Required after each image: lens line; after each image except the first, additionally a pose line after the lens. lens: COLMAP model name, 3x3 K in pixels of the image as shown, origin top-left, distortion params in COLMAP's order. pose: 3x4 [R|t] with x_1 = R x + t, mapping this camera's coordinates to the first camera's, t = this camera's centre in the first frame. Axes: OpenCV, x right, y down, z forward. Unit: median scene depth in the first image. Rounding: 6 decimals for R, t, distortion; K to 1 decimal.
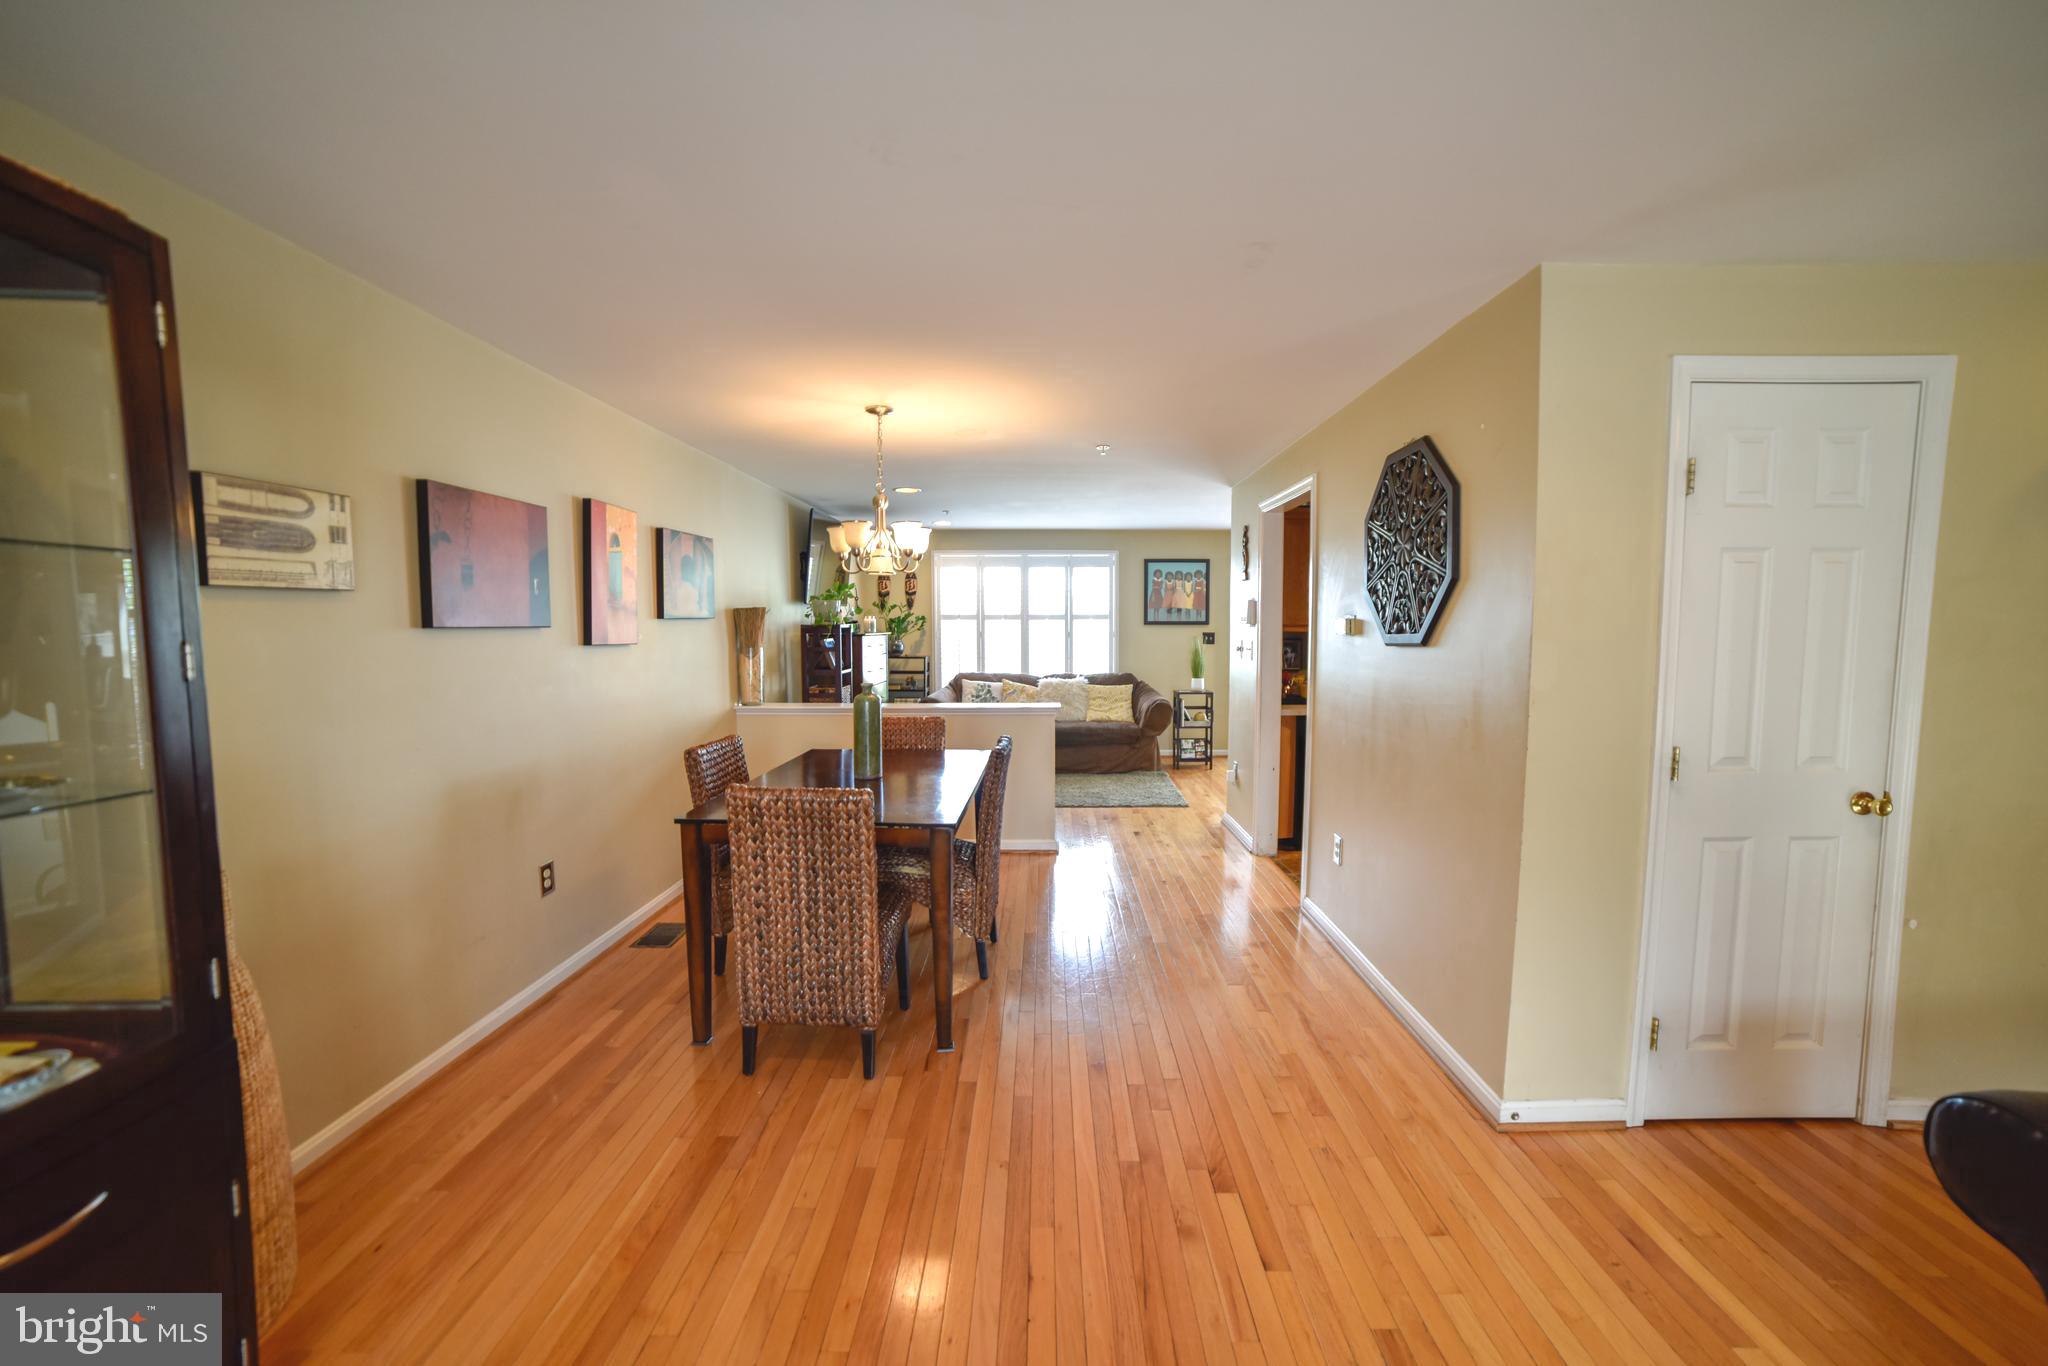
lens RADIAL K [[818.7, 0, 1040.4], [0, 818.7, 689.5], [0, 0, 1]] dist [-0.085461, 0.035215]
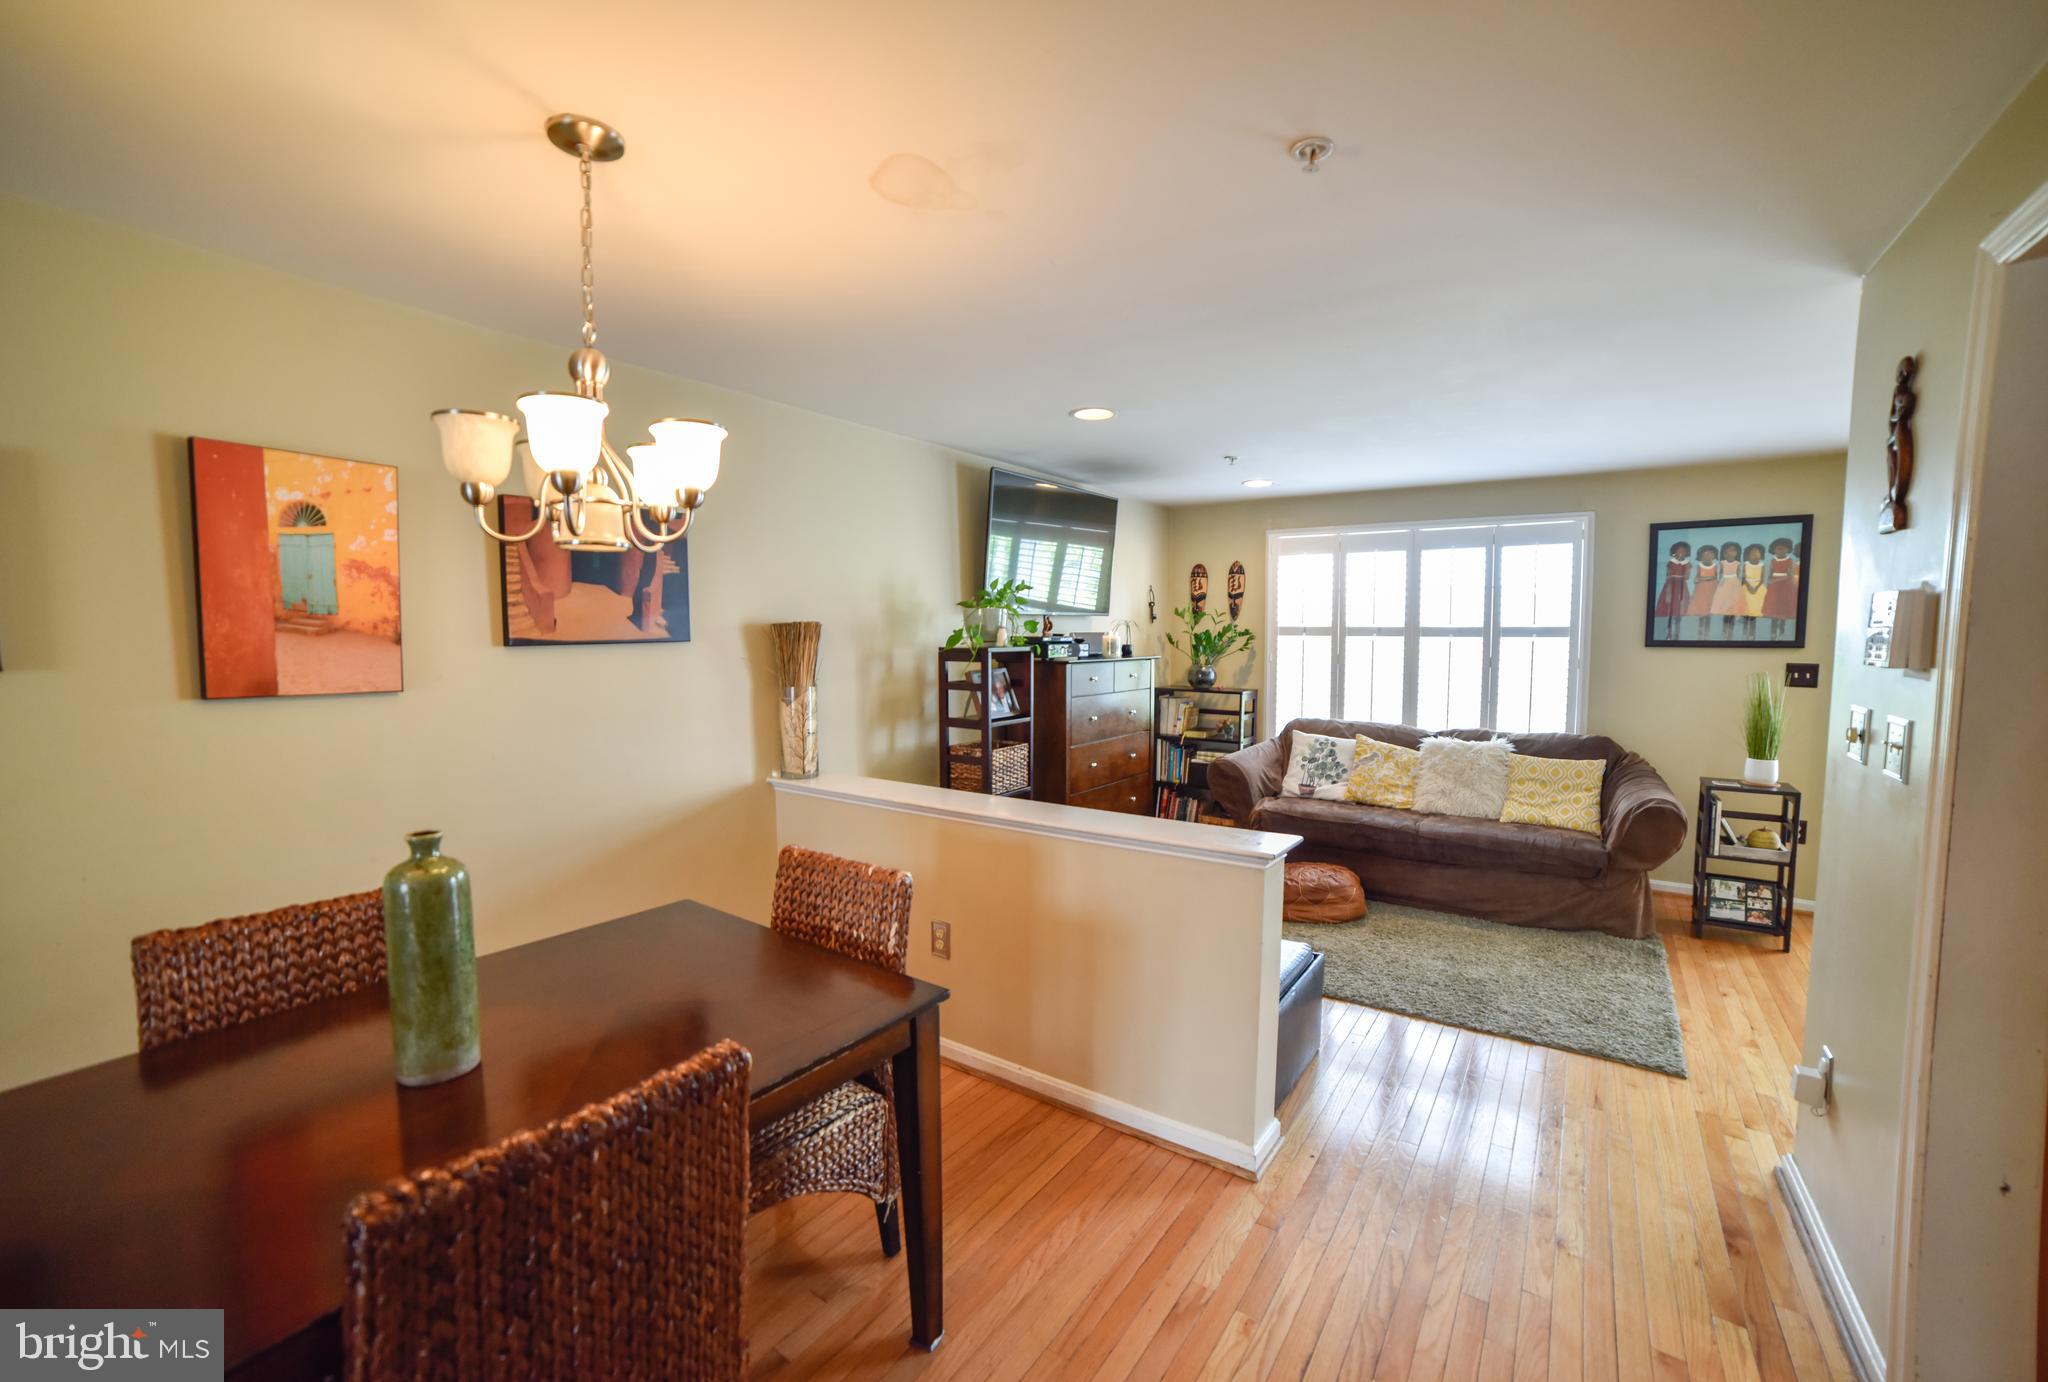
lens RADIAL K [[829.5, 0, 1037.0], [0, 829.5, 696.3], [0, 0, 1]] dist [-0.091889, 0.040392]
pose [[0.824304, 0.042903, -0.564519, 0.202836], [-0.043844, 0.998968, 0.011900, -0.076406], [0.564447, 0.014941, 0.825334, 0.739718]]
